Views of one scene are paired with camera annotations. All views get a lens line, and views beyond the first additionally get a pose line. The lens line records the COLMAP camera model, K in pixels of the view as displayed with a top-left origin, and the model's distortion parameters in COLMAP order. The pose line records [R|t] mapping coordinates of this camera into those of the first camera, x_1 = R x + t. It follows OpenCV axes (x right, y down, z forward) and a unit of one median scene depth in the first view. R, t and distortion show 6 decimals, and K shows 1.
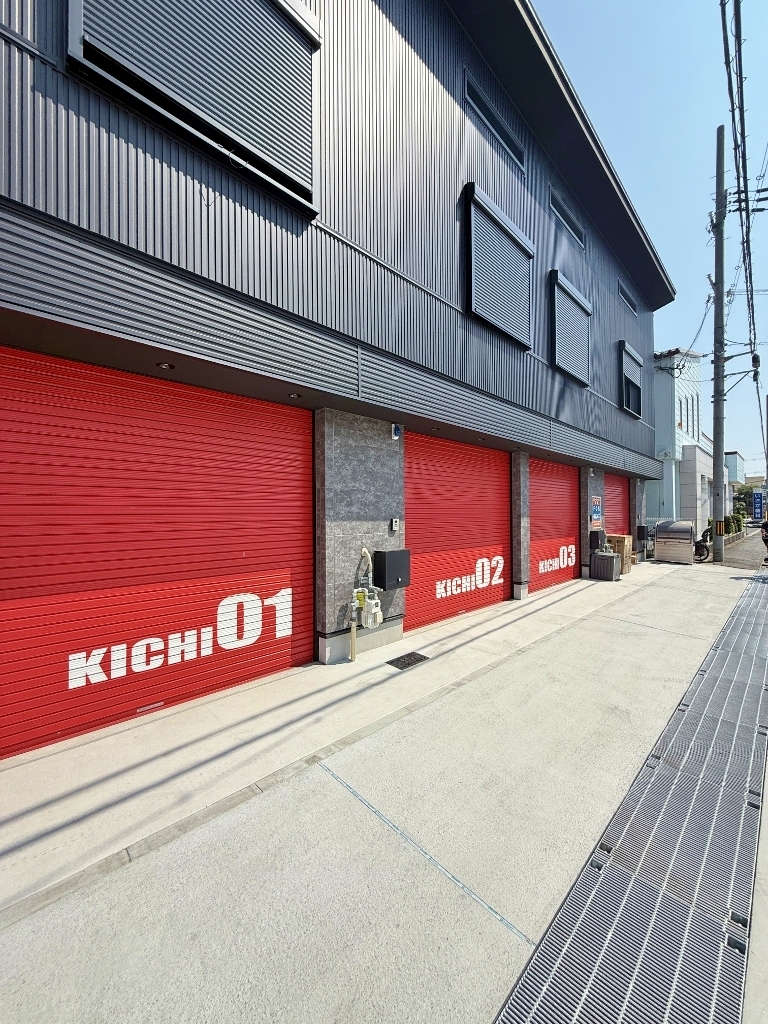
lens RADIAL K [[406.8, 0, 393.3], [0, 406.8, 501.0], [0, 0, 1]] dist [-0.001527, 0.000045]
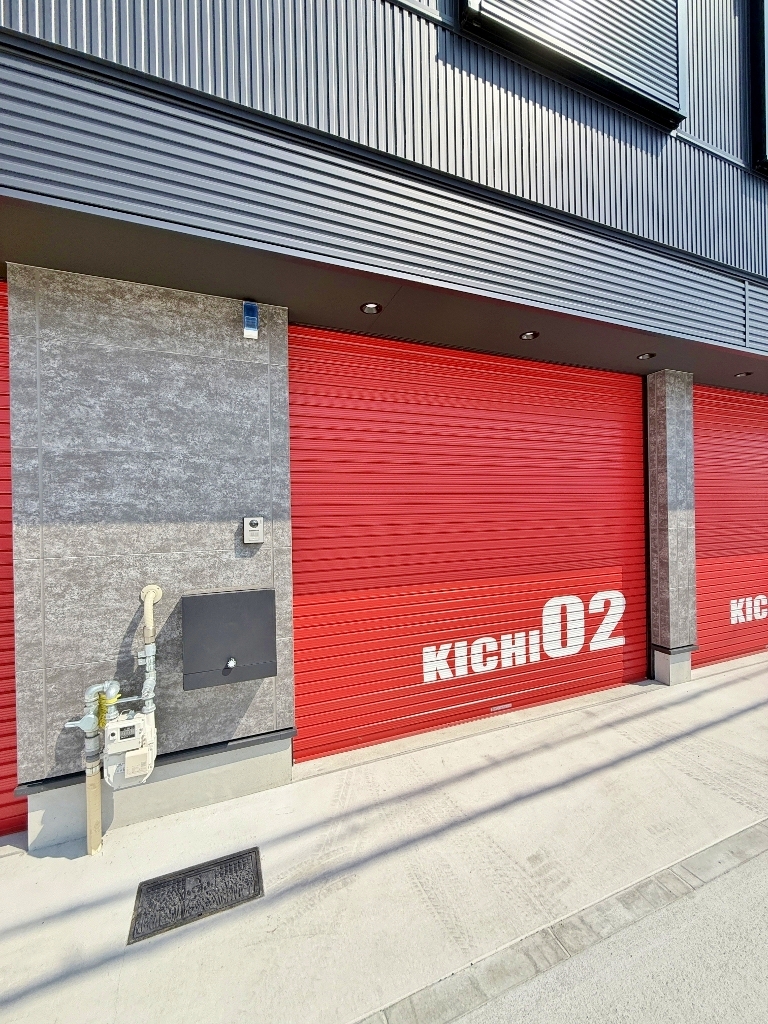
lens RADIAL K [[406.8, 0, 389.7], [0, 406.8, 508.5], [0, 0, 1]] dist [-0.001527, 0.000045]
pose [[0.910121, -0.016209, -0.414025, 0.320944], [0.027688, 0.999380, 0.021740, 0.028470], [0.413416, -0.031249, 0.910006, 0.657195]]
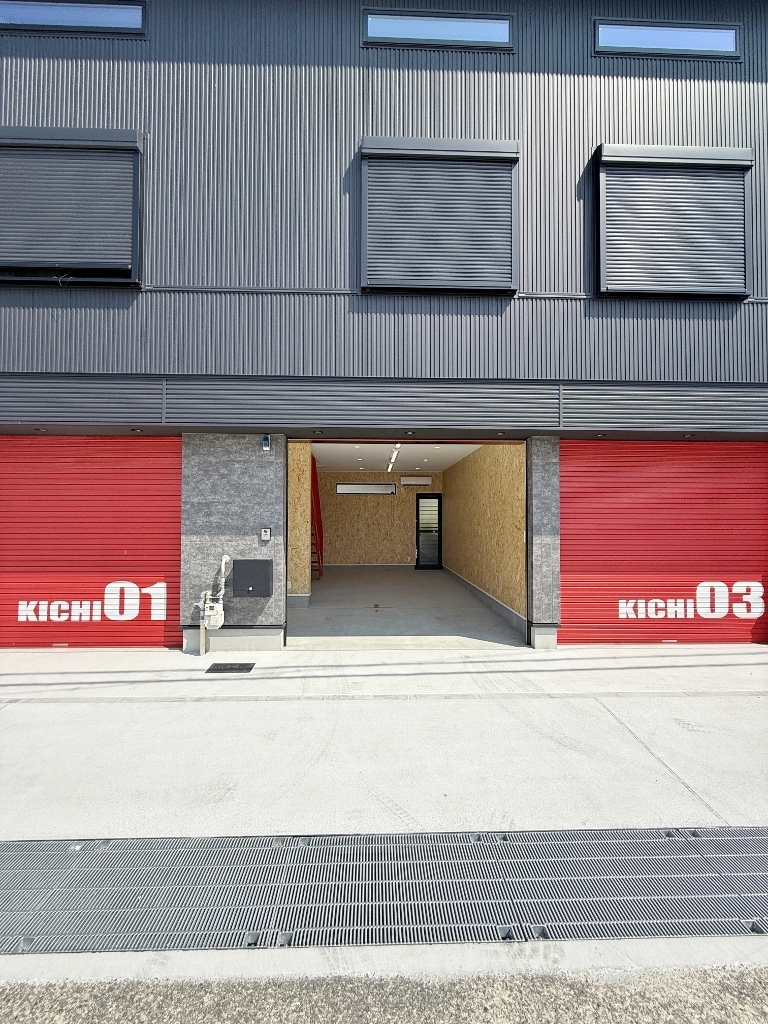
lens RADIAL K [[406.8, 0, 385.1], [0, 406.8, 504.4], [0, 0, 1]] dist [-0.001527, 0.000045]
pose [[0.721410, -0.019661, -0.692229, 0.915438], [0.015877, 0.999804, -0.011850, 0.000313], [0.692326, -0.002442, 0.721581, 0.475053]]
